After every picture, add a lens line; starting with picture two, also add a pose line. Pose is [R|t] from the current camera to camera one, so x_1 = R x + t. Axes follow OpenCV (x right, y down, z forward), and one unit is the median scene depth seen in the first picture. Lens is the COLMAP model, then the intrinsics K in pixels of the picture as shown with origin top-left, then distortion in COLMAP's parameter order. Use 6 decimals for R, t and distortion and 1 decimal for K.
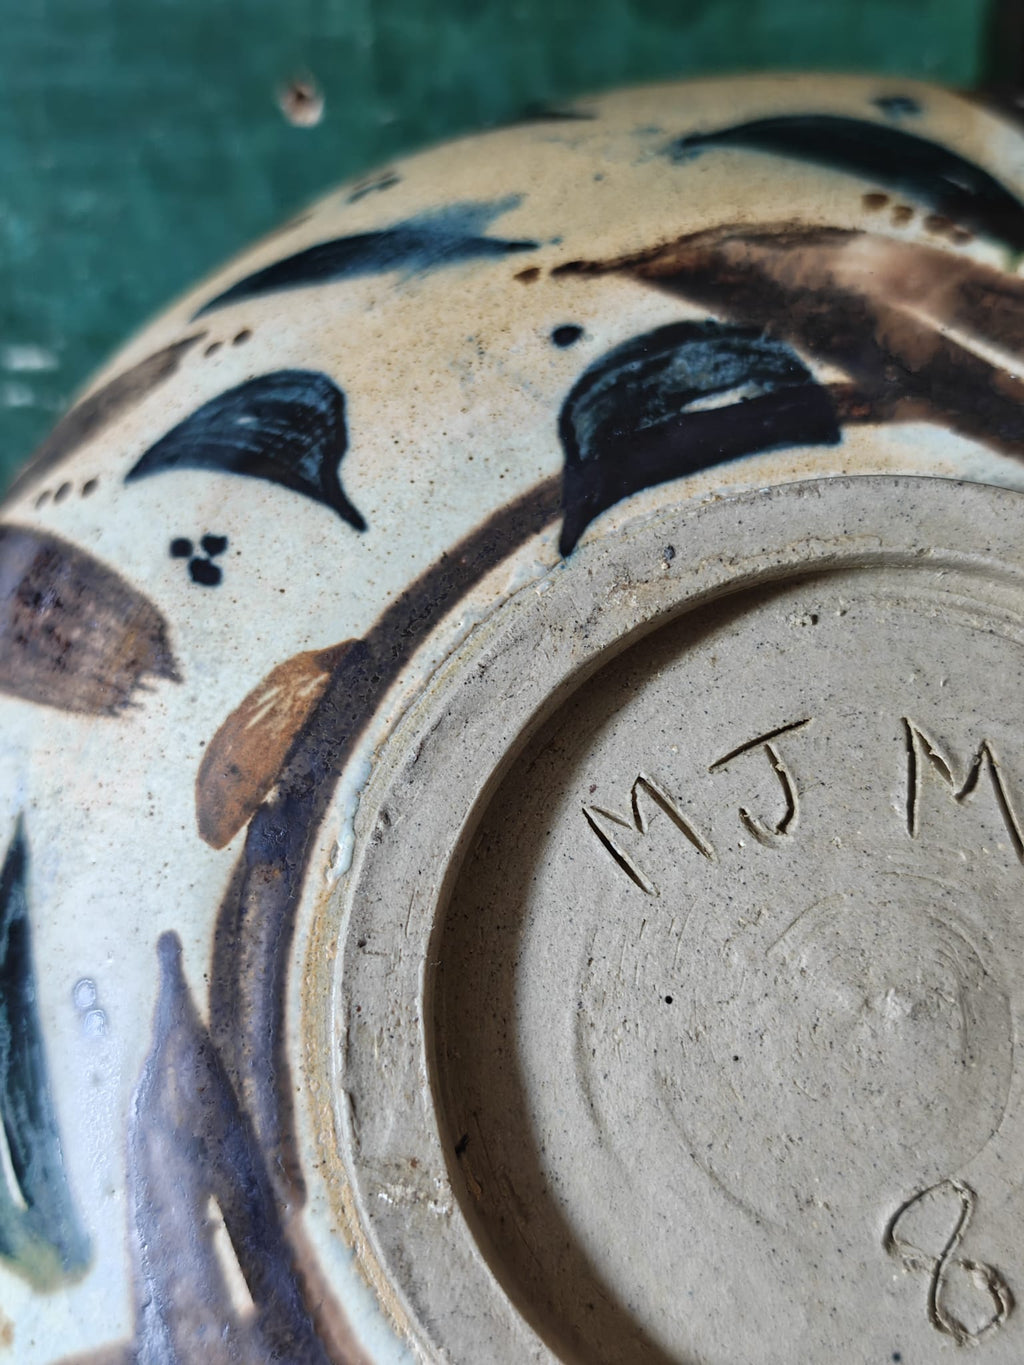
lens RADIAL K [[1890.2, 0, 512.4], [0, 1890.2, 665.1], [0, 0, 1]] dist [0.241783, -1.253875]
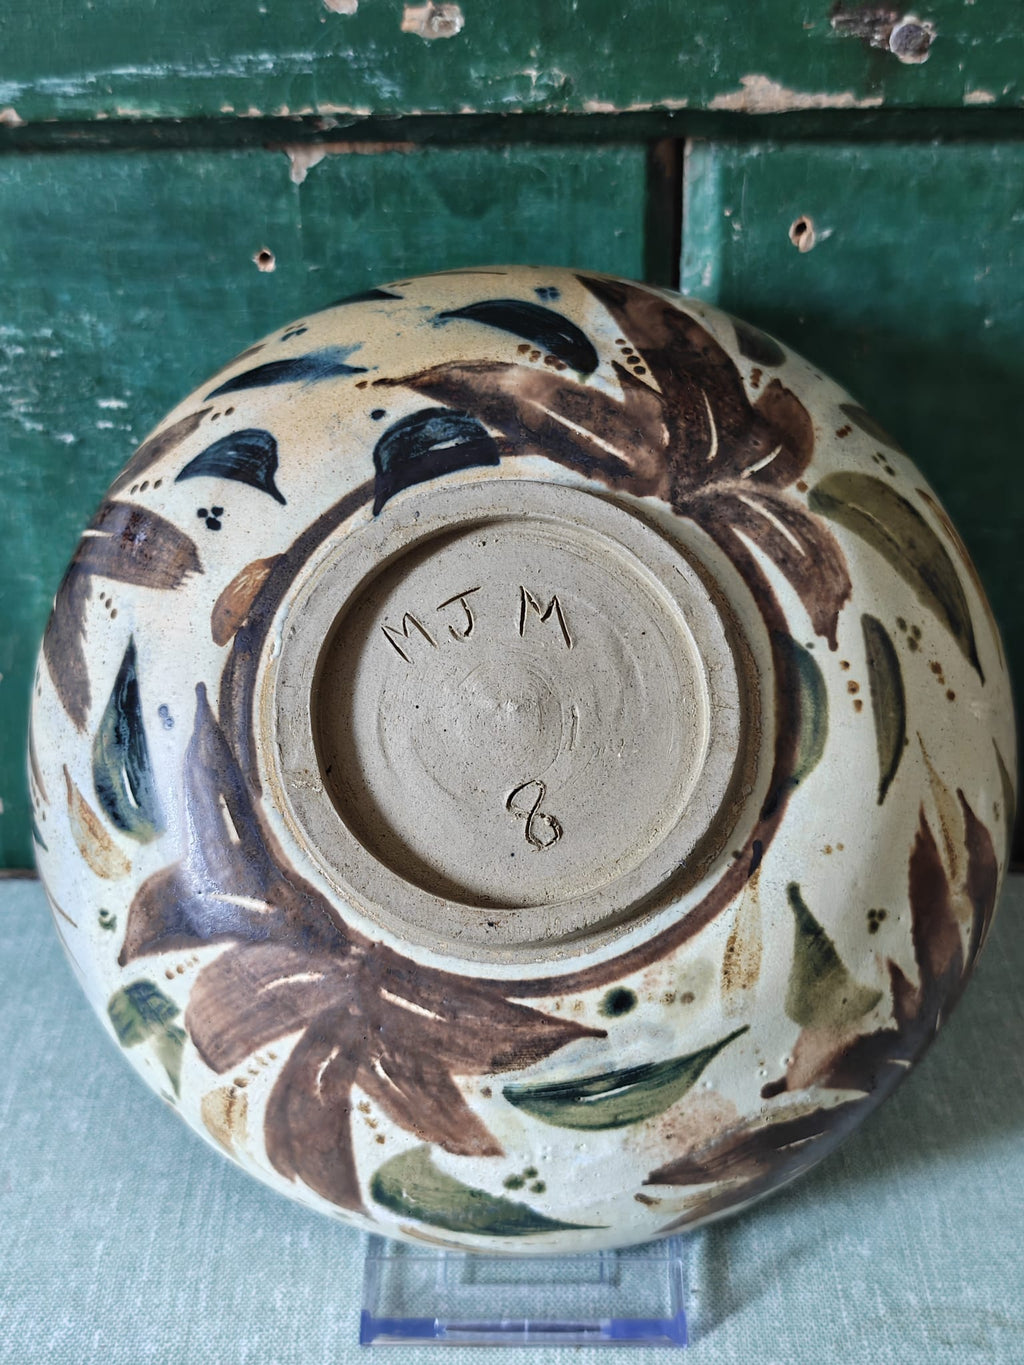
lens RADIAL K [[1930.3, 0, 536.9], [0, 1930.3, 683.1], [0, 0, 1]] dist [0.344154, -1.540876]
pose [[0.999960, -0.008914, -0.001157, 0.223374], [0.008947, 0.999426, 0.032679, 0.067790], [0.000865, -0.032688, 0.999465, -1.318657]]
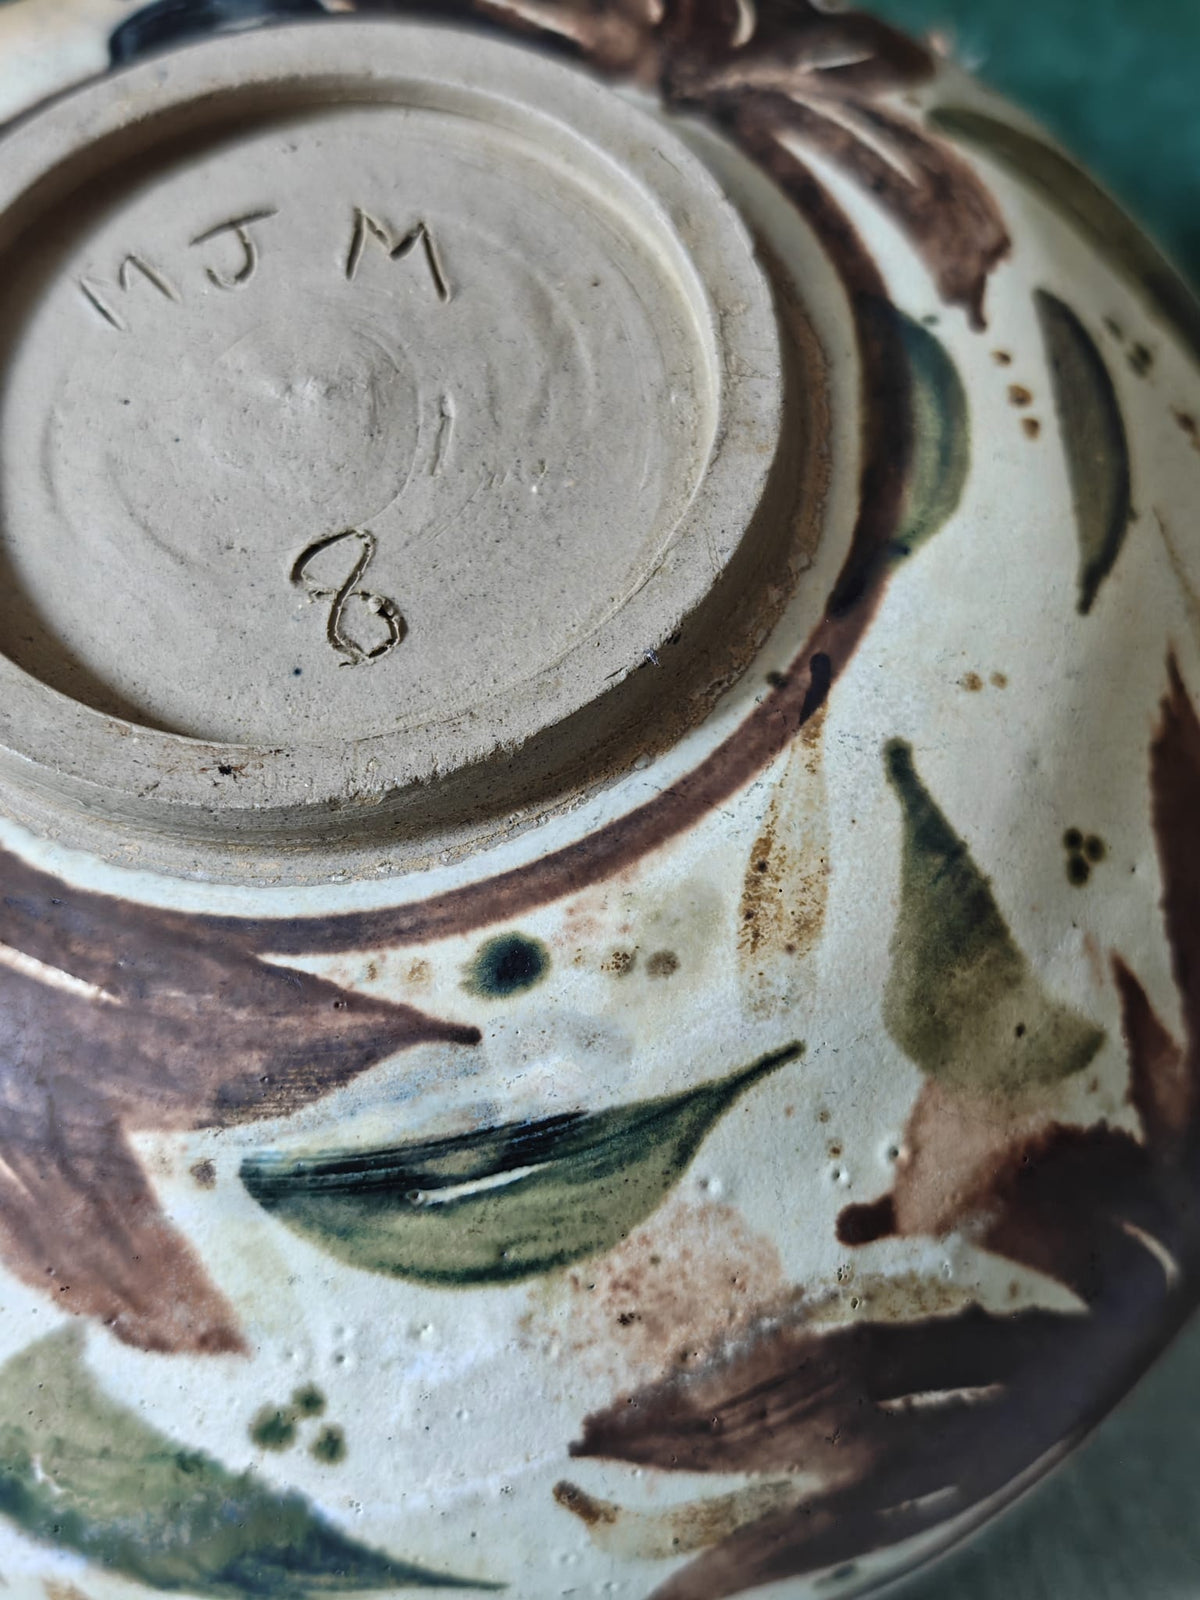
lens RADIAL K [[2264.7, 0, 631.2], [0, 2264.7, 856.9], [0, 0, 1]] dist [0.256880, -1.409465]
pose [[0.999068, -0.000285, -0.043167, 0.427650], [-0.012049, 0.958396, -0.285188, 0.795073], [0.041452, 0.285442, 0.957499, -0.217739]]
